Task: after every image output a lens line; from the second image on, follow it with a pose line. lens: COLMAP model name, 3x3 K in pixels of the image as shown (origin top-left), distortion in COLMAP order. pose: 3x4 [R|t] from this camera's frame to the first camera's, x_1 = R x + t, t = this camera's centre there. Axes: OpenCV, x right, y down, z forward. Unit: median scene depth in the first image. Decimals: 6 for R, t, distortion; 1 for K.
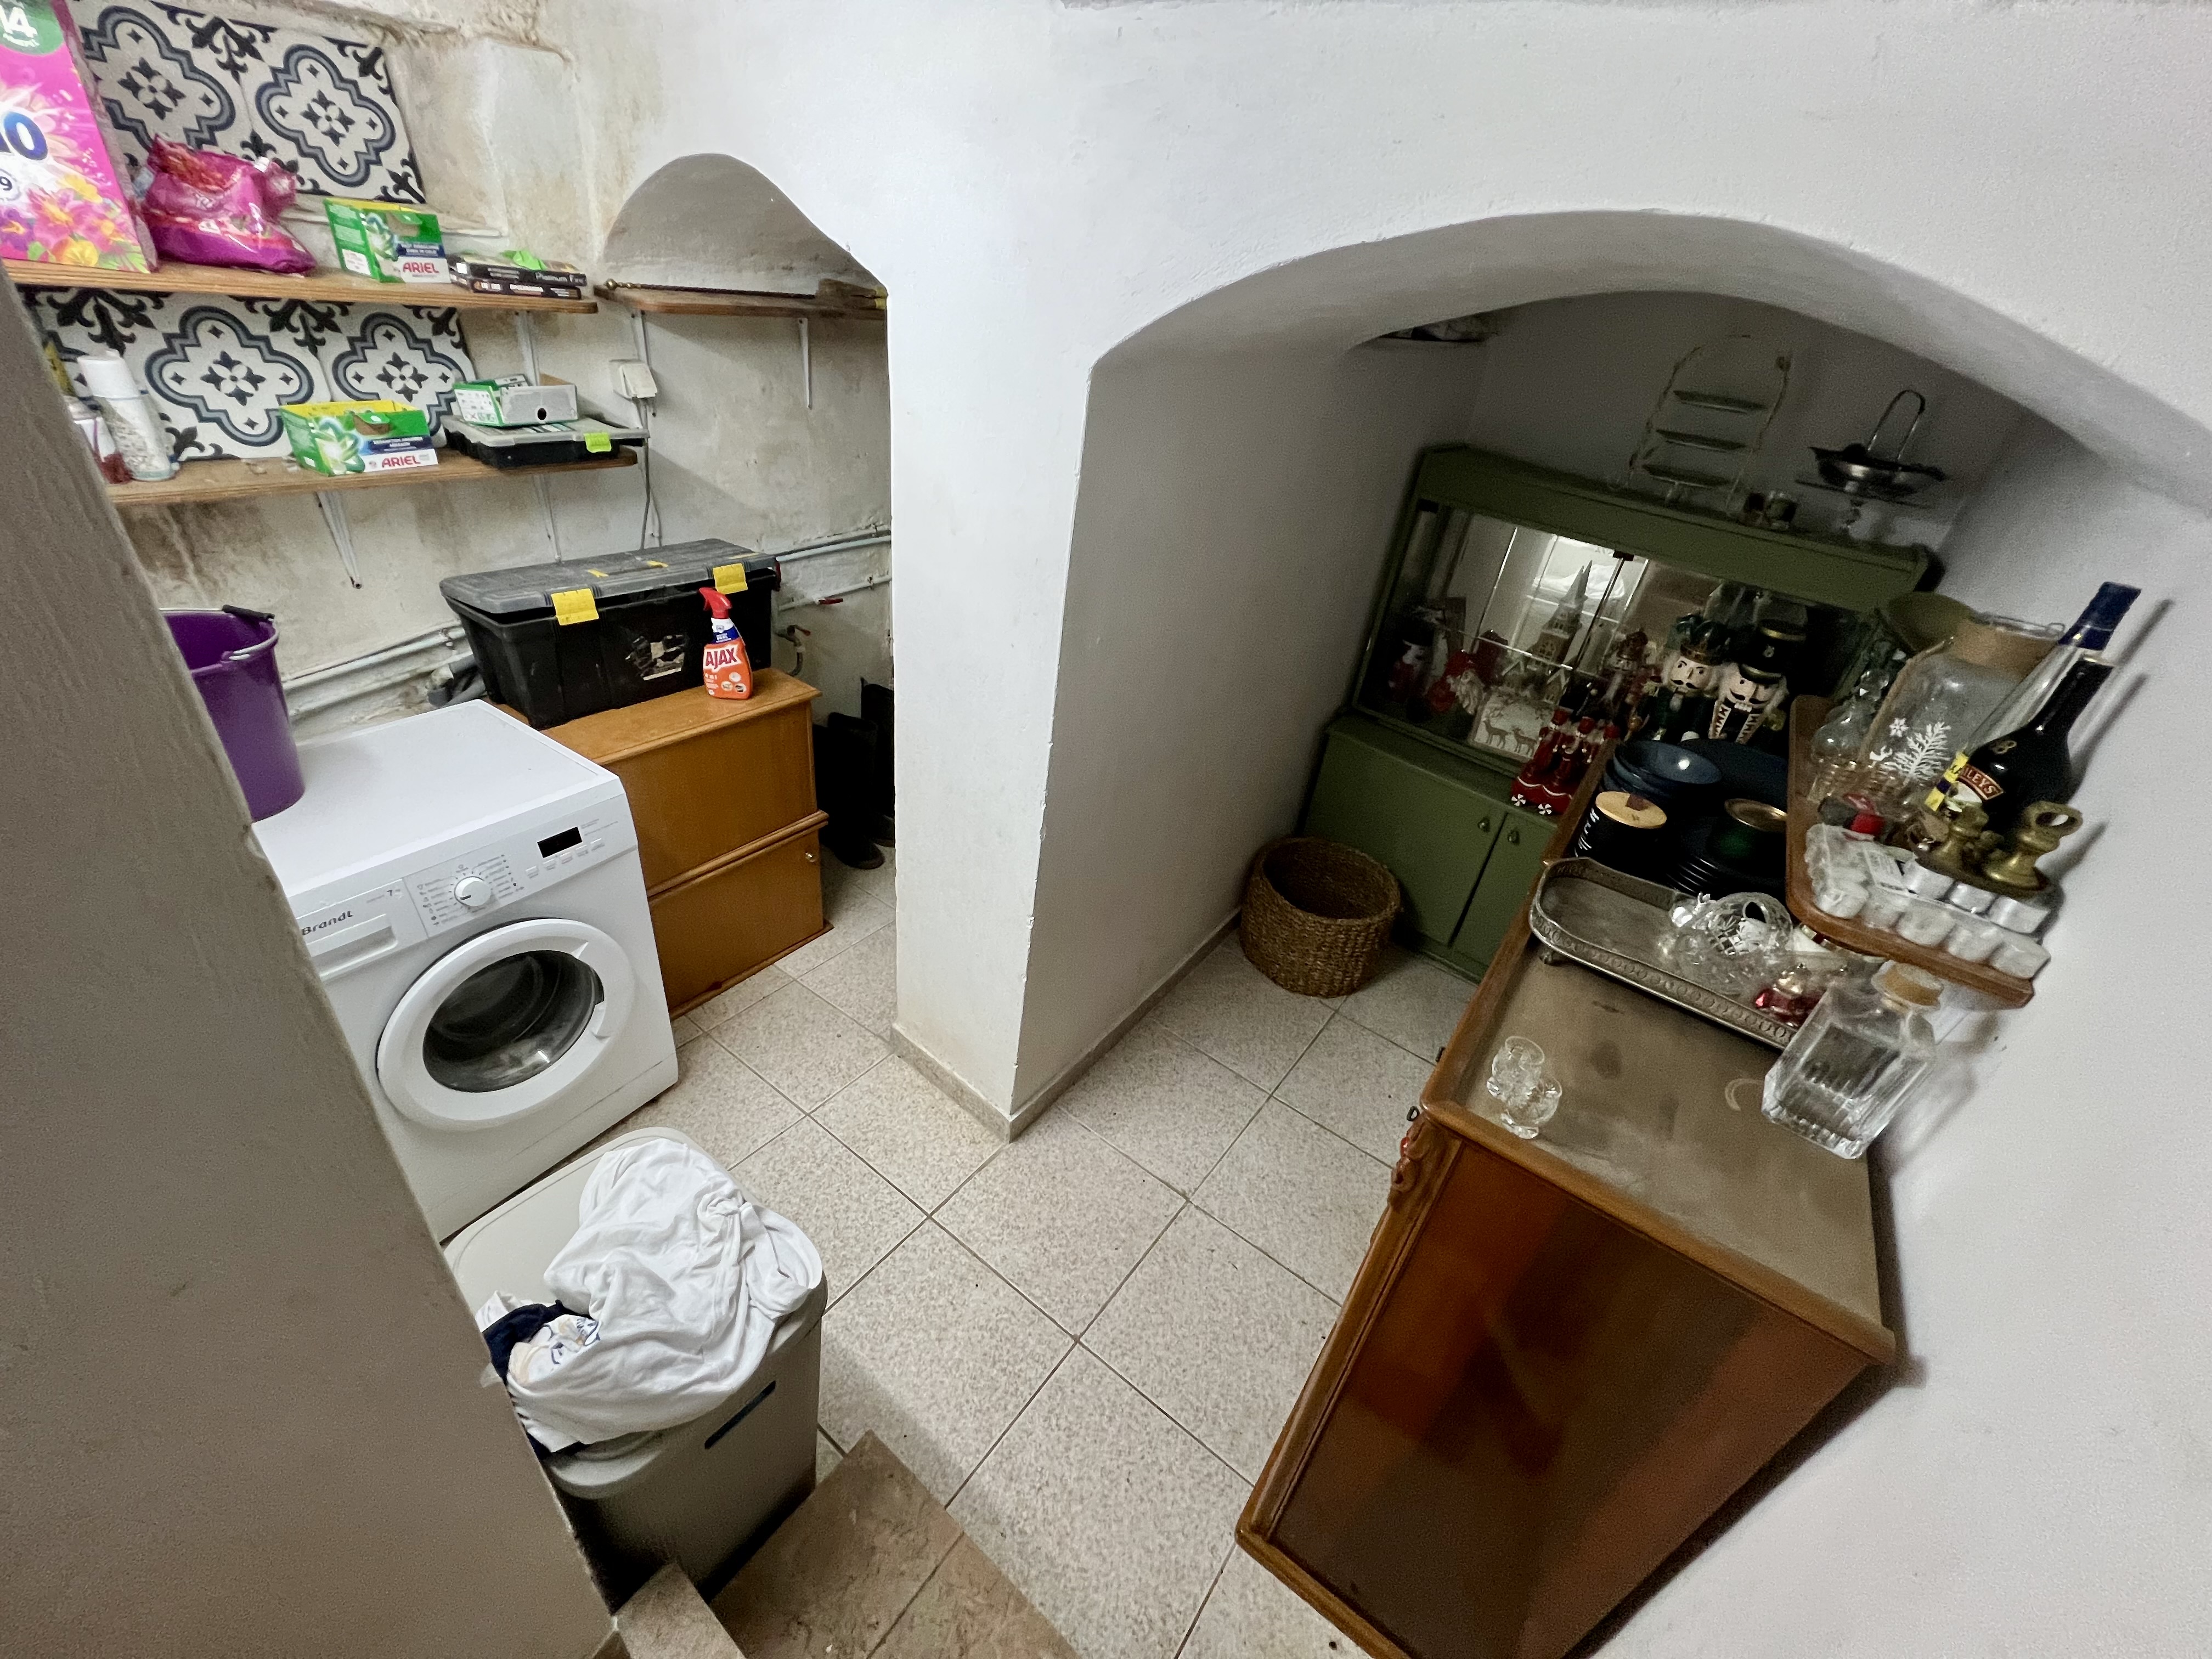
lens RADIAL K [[896.9, 0, 1098.3], [0, 896.9, 834.4], [0, 0, 1]] dist [-0.001254, -0.000736]
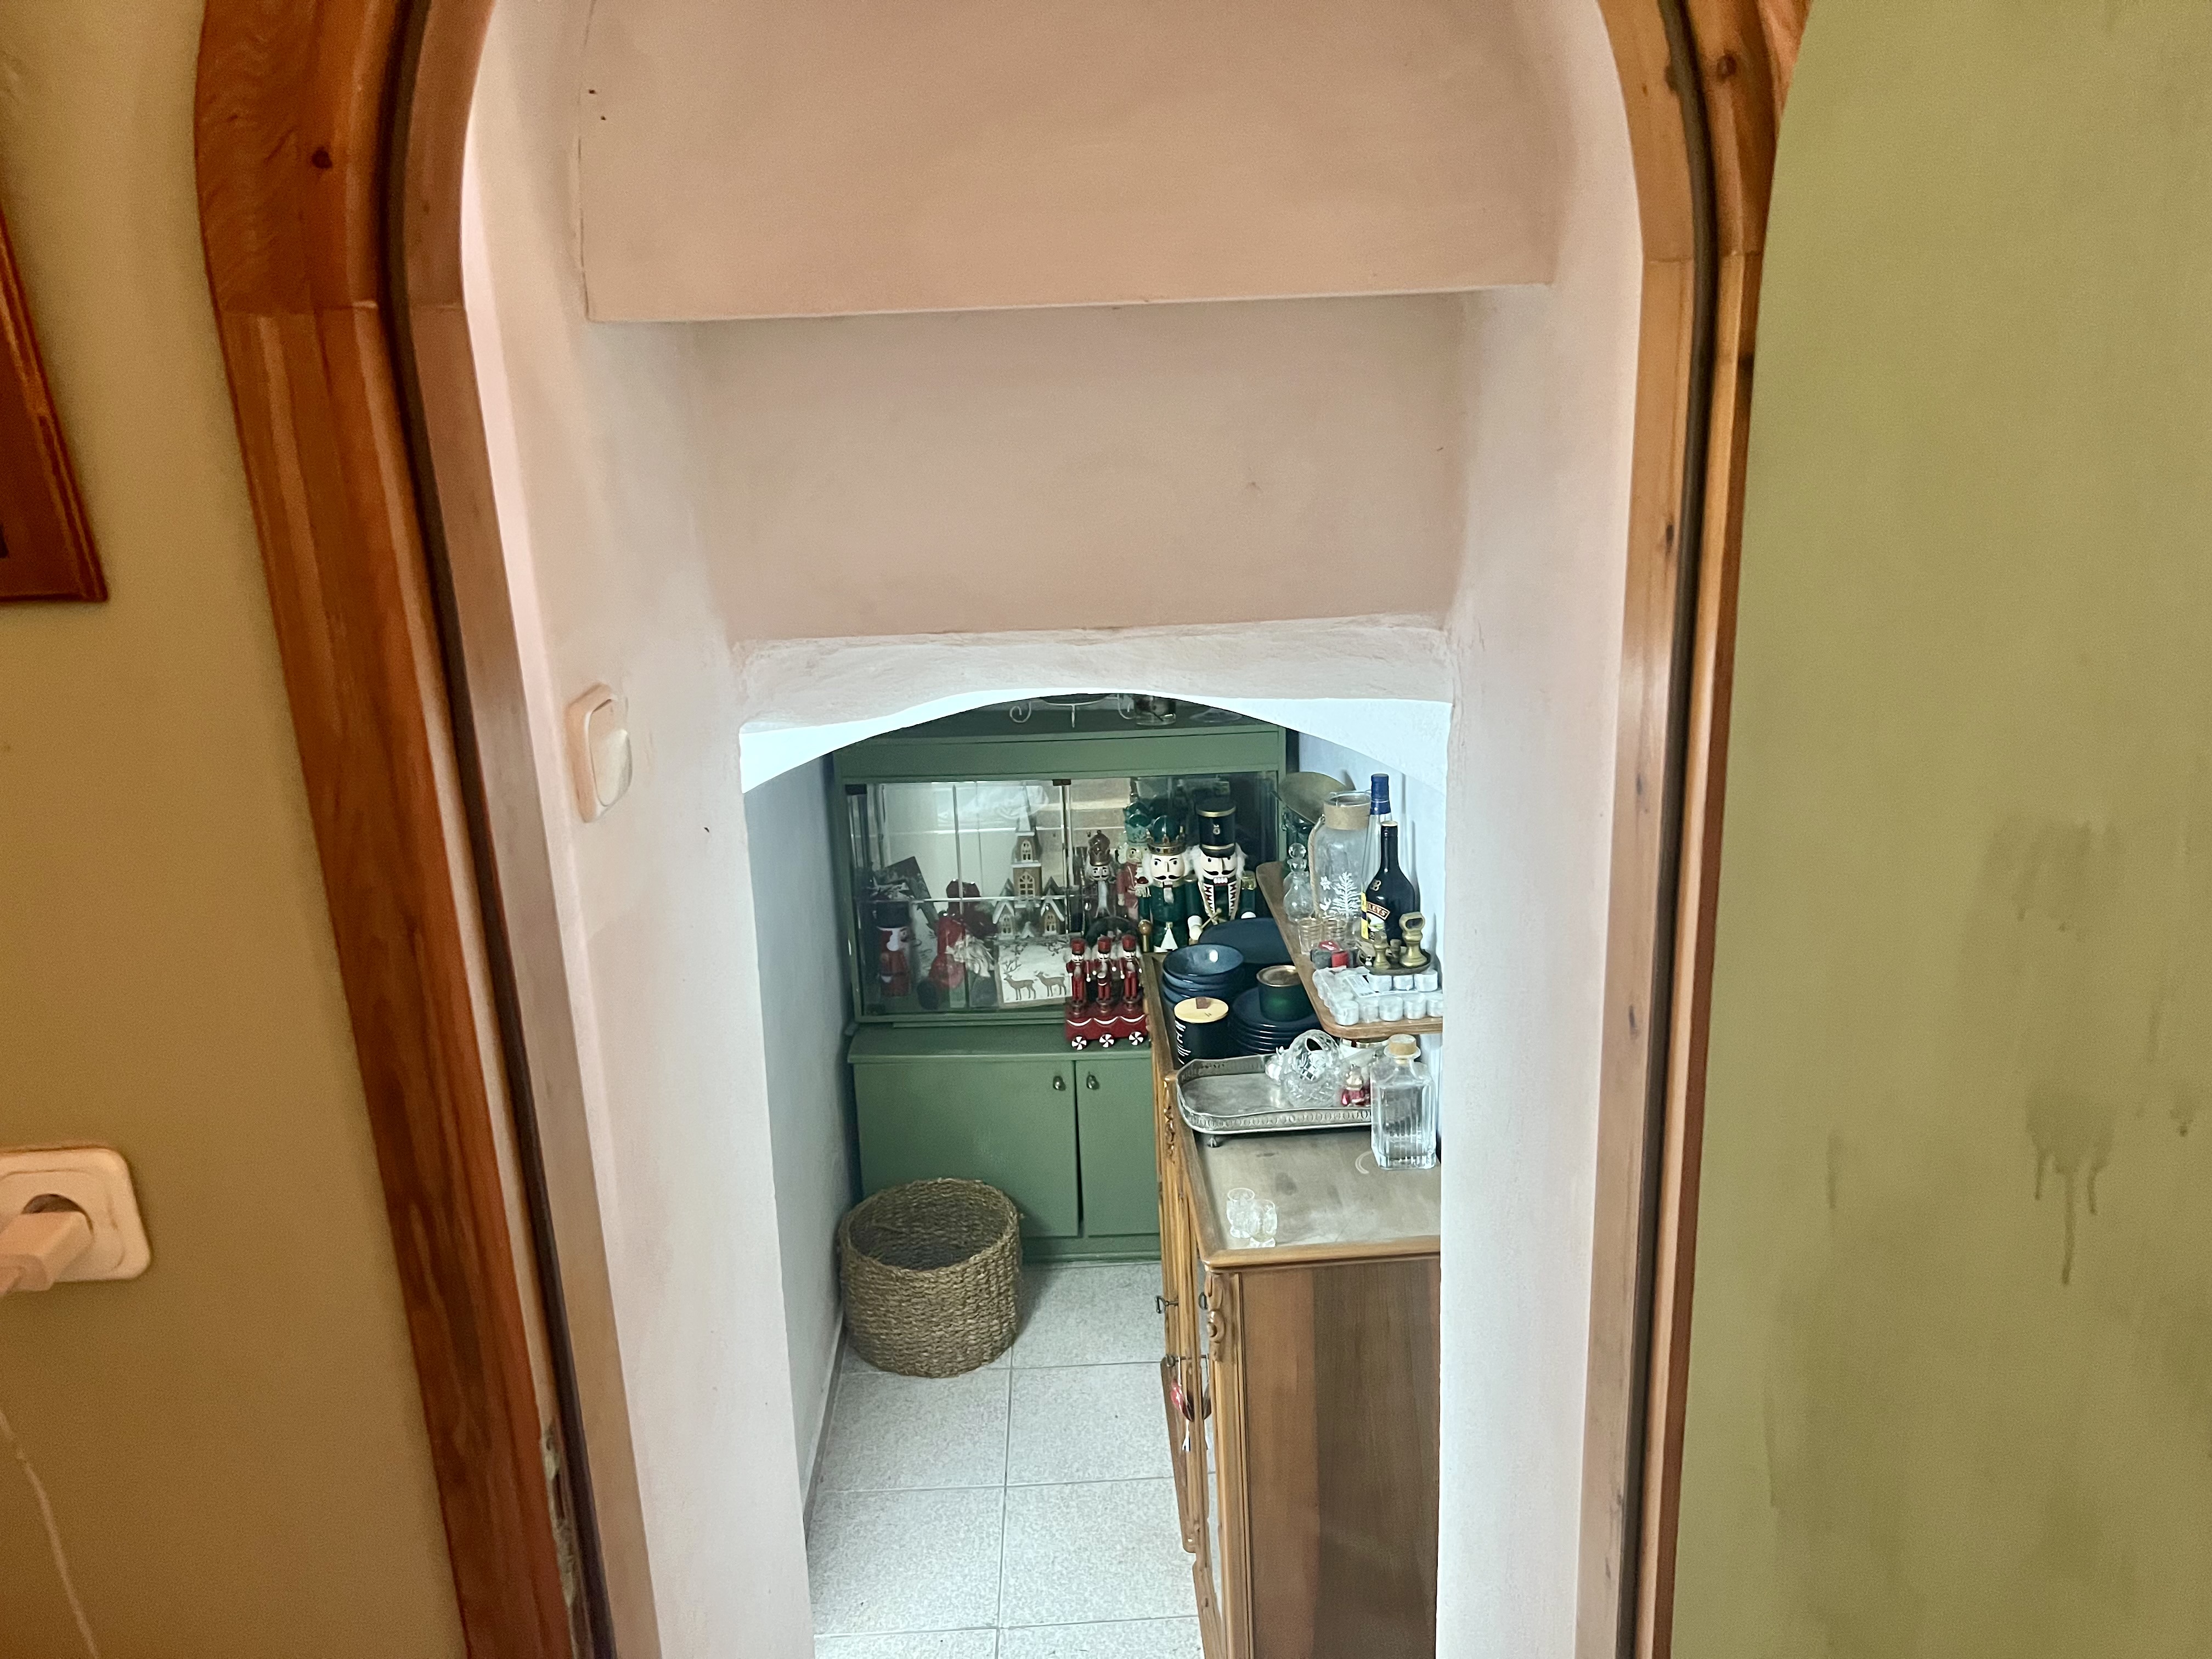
lens RADIAL K [[1677.6, 0, 1104.3], [0, 1677.6, 823.8], [0, 0, 1]] dist [0.052476, -0.073920]
pose [[0.777155, -0.319382, 0.542242, -0.639043], [0.446471, 0.887061, -0.117412, -0.042842], [-0.443502, 0.333343, 0.831979, -0.885895]]
